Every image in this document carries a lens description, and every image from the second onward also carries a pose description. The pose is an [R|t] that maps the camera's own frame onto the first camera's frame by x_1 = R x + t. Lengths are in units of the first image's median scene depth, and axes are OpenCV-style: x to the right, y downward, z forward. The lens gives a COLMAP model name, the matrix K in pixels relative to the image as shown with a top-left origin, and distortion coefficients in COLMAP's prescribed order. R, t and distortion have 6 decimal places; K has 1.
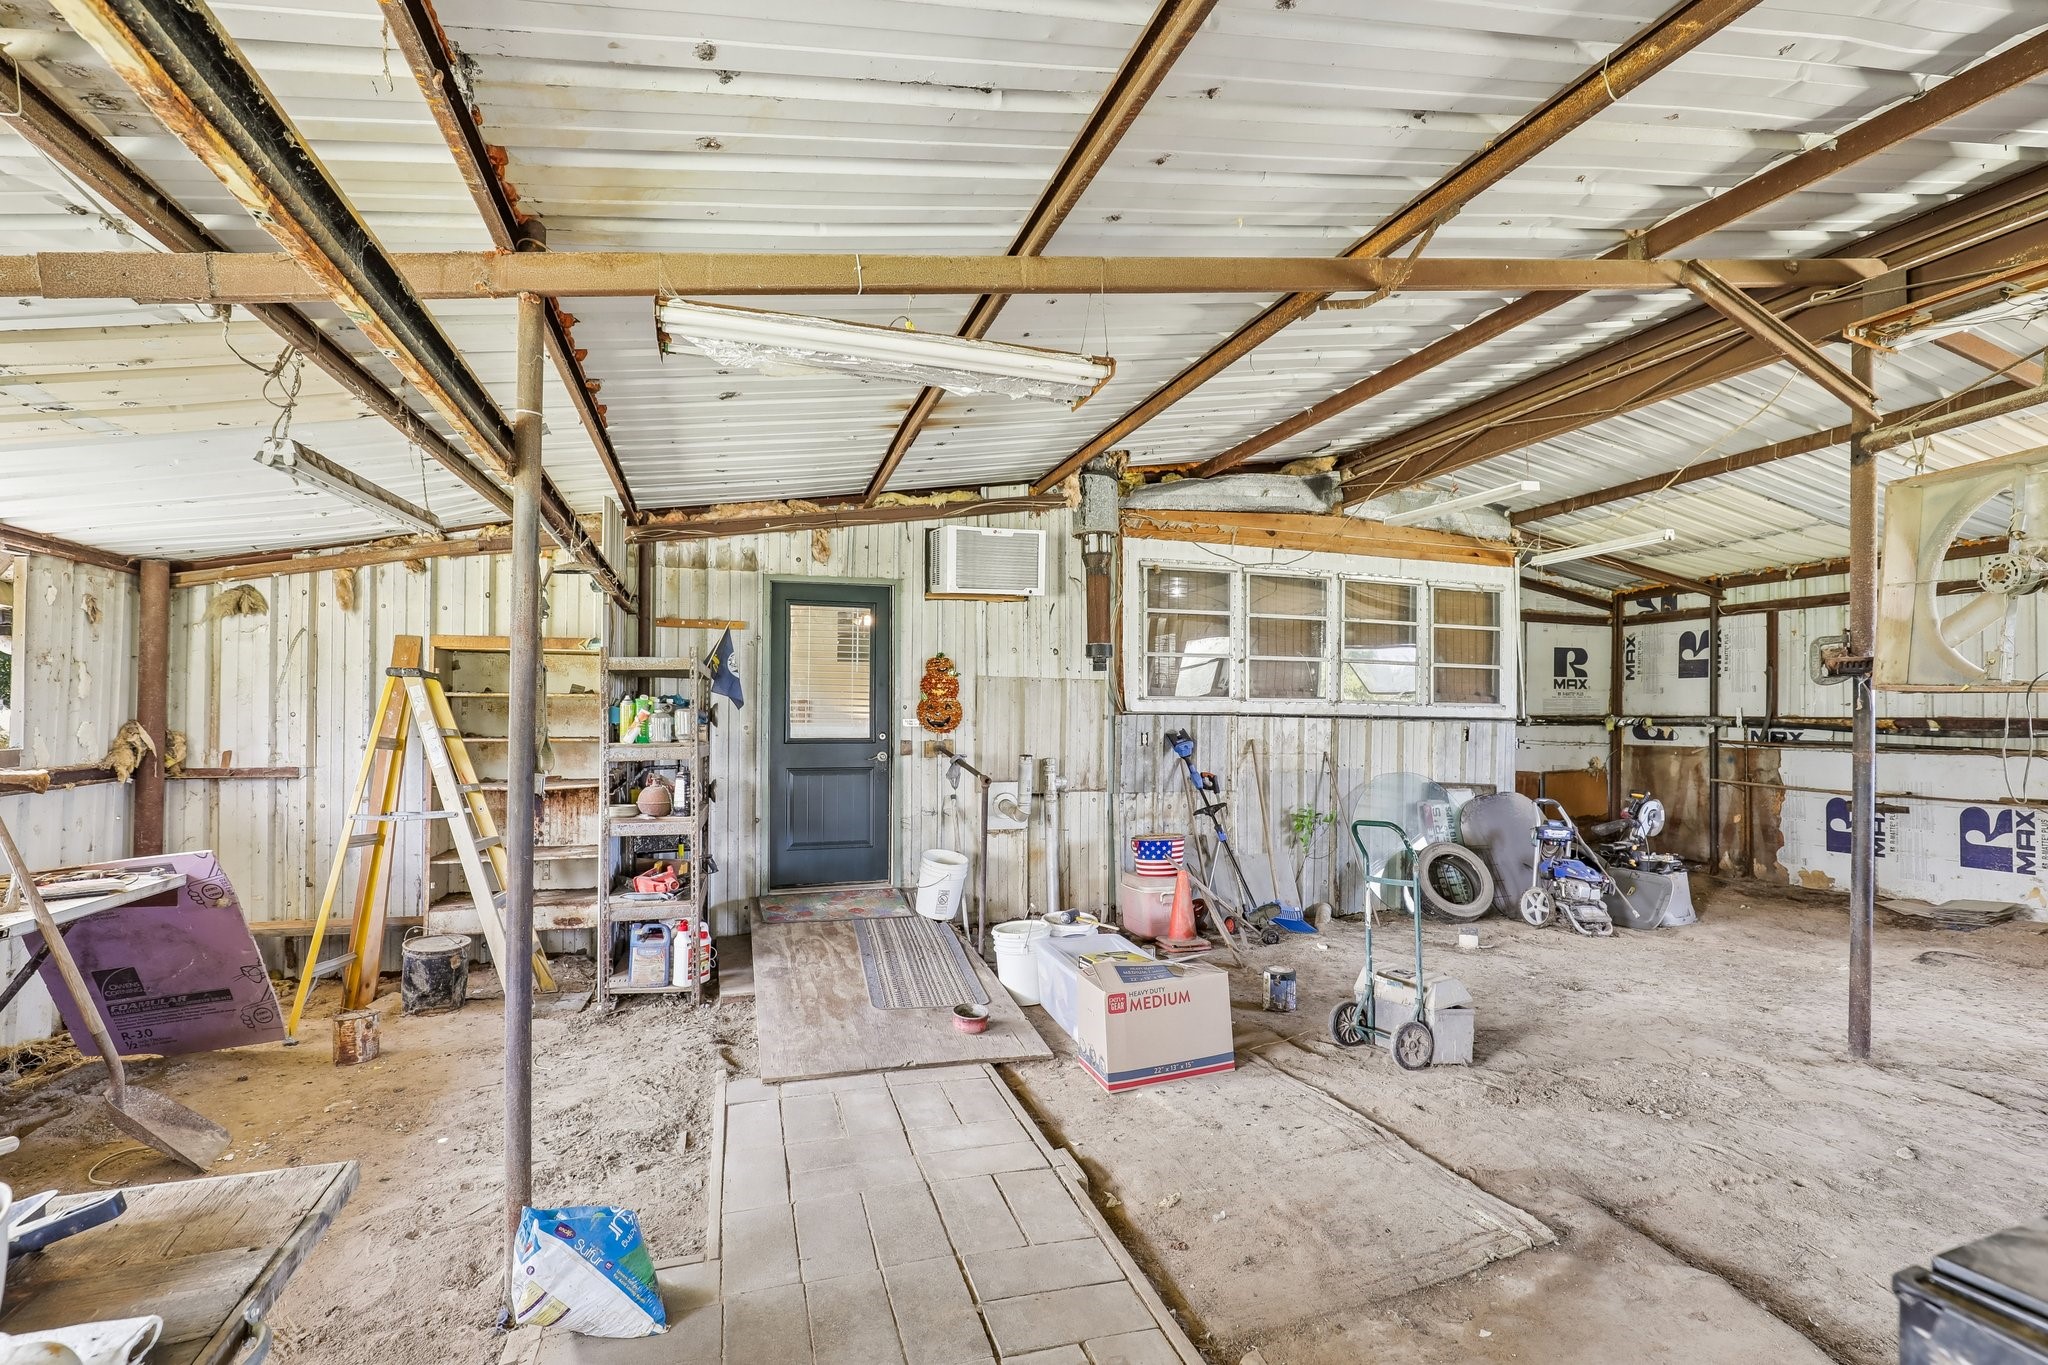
lens RADIAL K [[939.4, 0, 1030.1], [0, 939.4, 696.4], [0, 0, 1]] dist [-0.028665, 0.012180]
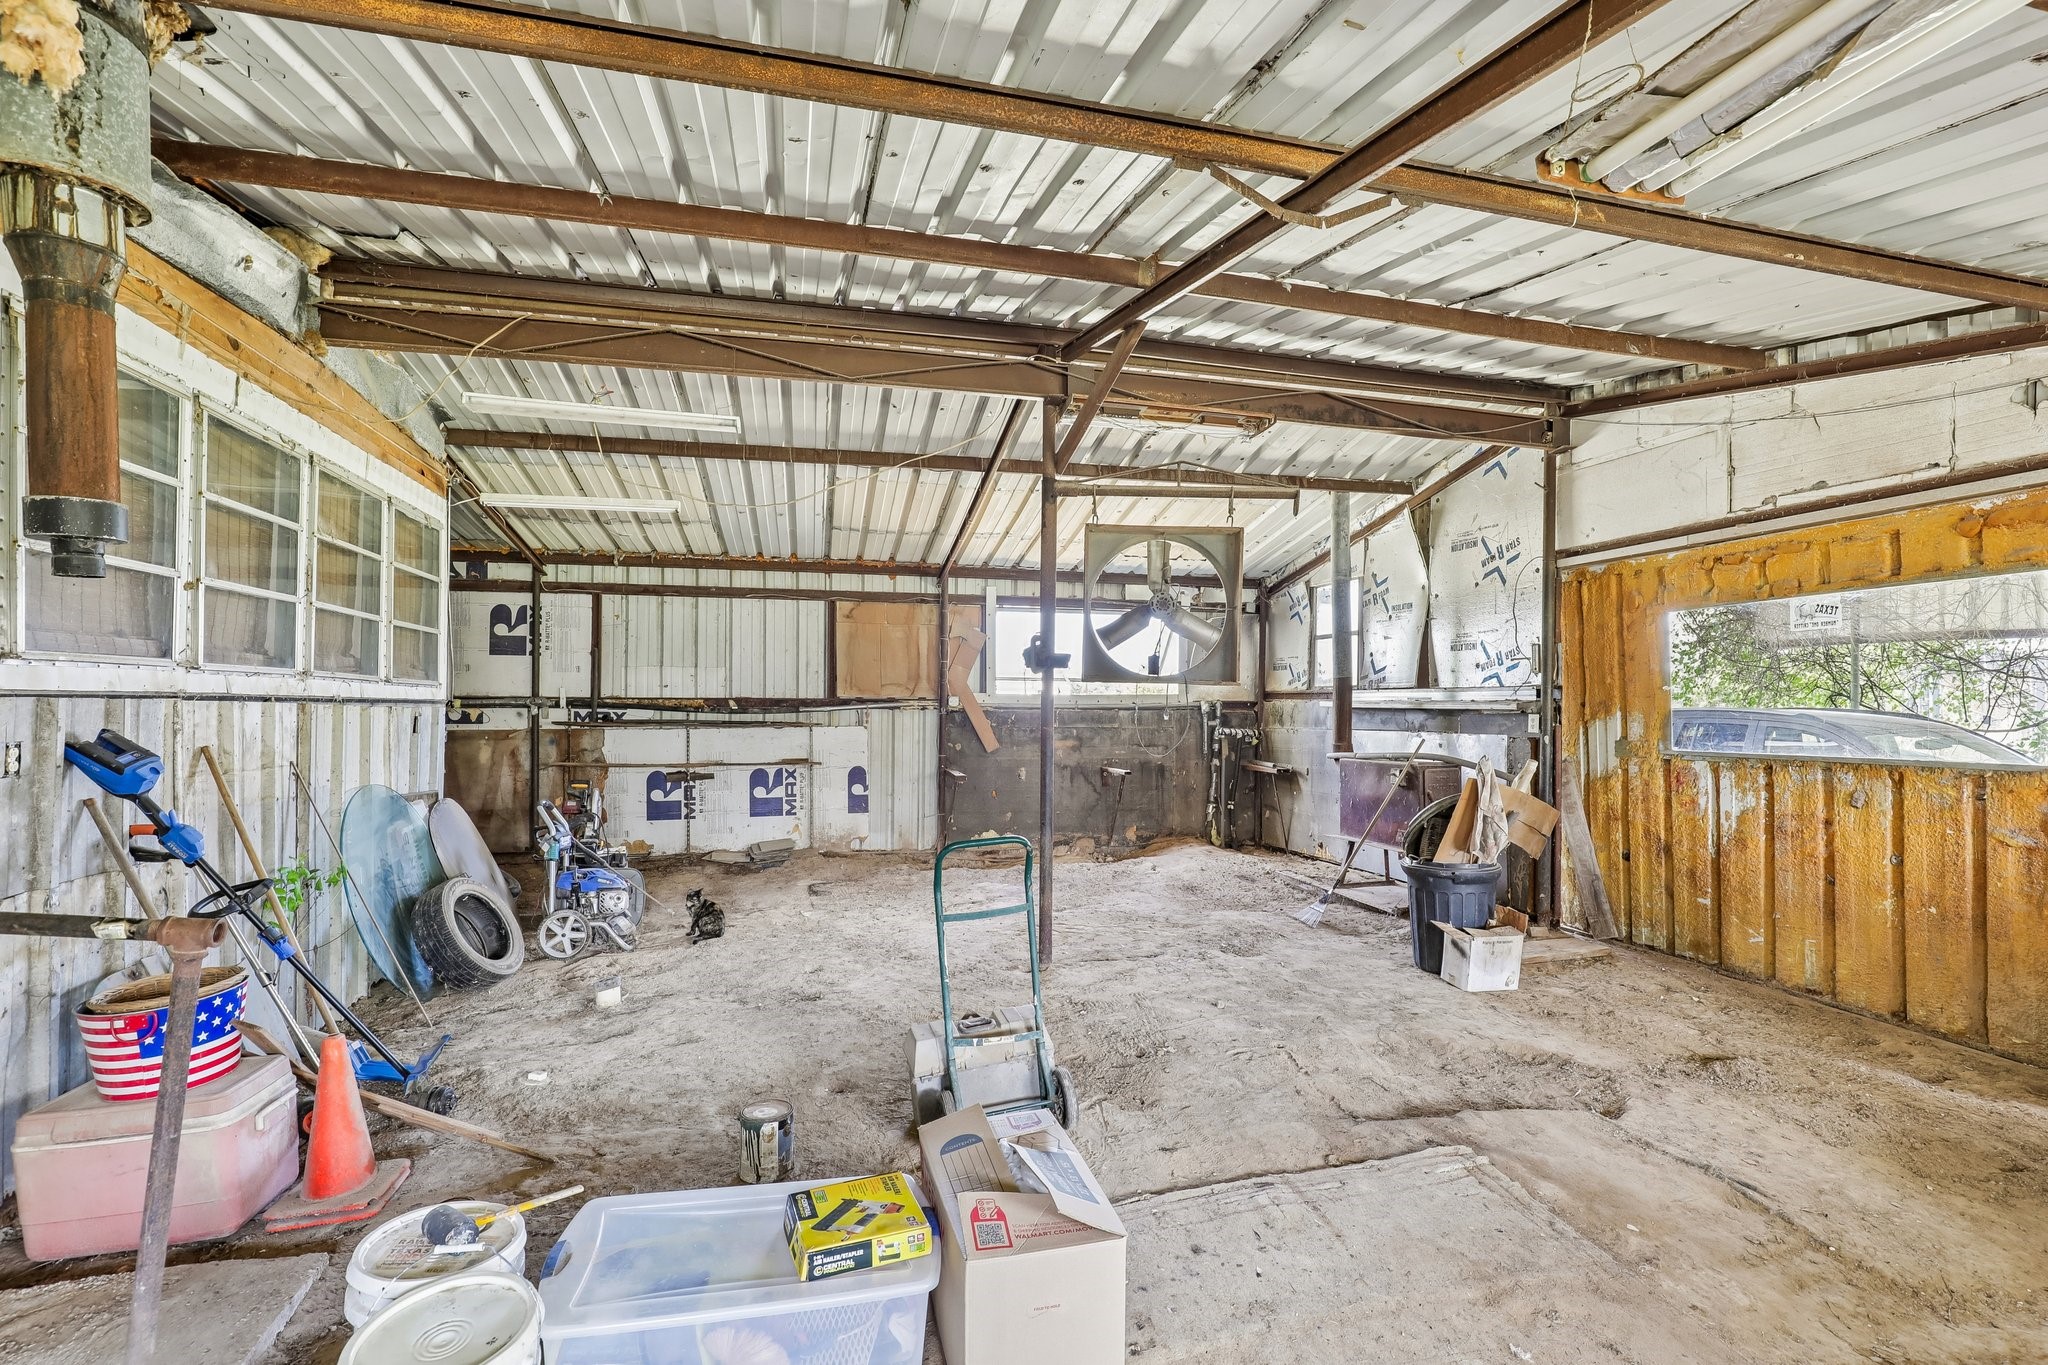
lens RADIAL K [[939.4, 0, 1030.1], [0, 939.4, 696.4], [0, 0, 1]] dist [-0.028665, 0.012180]
pose [[0.053292, -0.002337, 0.998576, -0.203361], [-0.021036, 0.999773, 0.003463, 0.007567], [-0.998357, -0.021191, 0.053231, 0.479117]]
